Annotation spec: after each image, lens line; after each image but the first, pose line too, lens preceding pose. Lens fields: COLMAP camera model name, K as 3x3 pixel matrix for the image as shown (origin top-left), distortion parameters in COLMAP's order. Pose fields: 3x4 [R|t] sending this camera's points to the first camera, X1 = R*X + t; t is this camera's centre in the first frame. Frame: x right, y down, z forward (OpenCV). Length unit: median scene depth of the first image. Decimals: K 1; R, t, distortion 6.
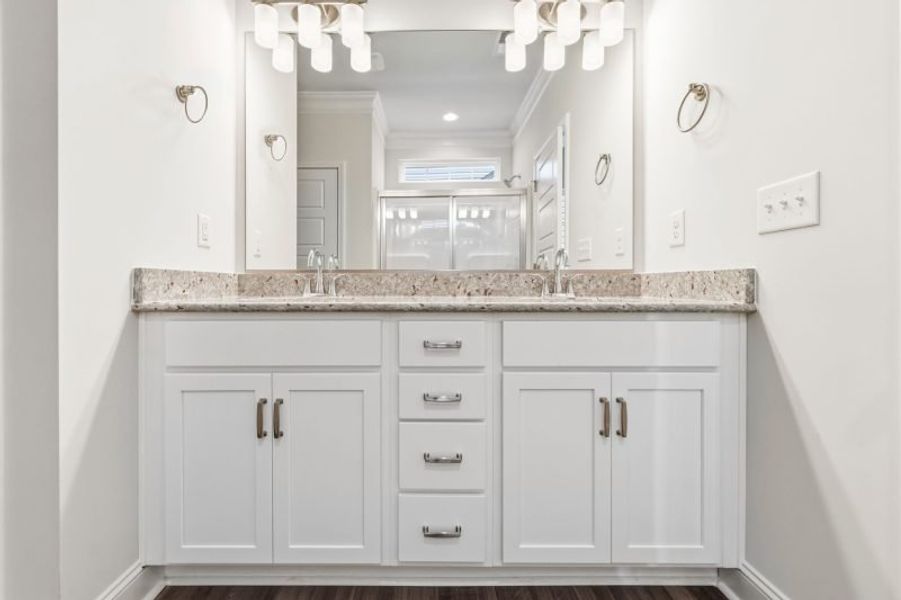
lens RADIAL K [[369.7, 0, 453.0], [0, 369.7, 296.7], [0, 0, 1]] dist [0.000387, 0.000059]
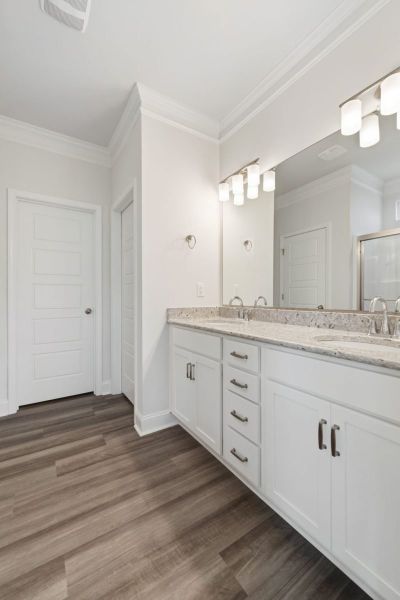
lens RADIAL K [[246.2, 0, 202.4], [0, 246.2, 311.8], [0, 0, 1]] dist [0.000387, 0.000059]
pose [[0.551516, 0.048833, -0.832734, 0.582896], [-0.034281, 0.998768, 0.035865, -0.081539], [0.833460, 0.008767, 0.552510, 0.108277]]
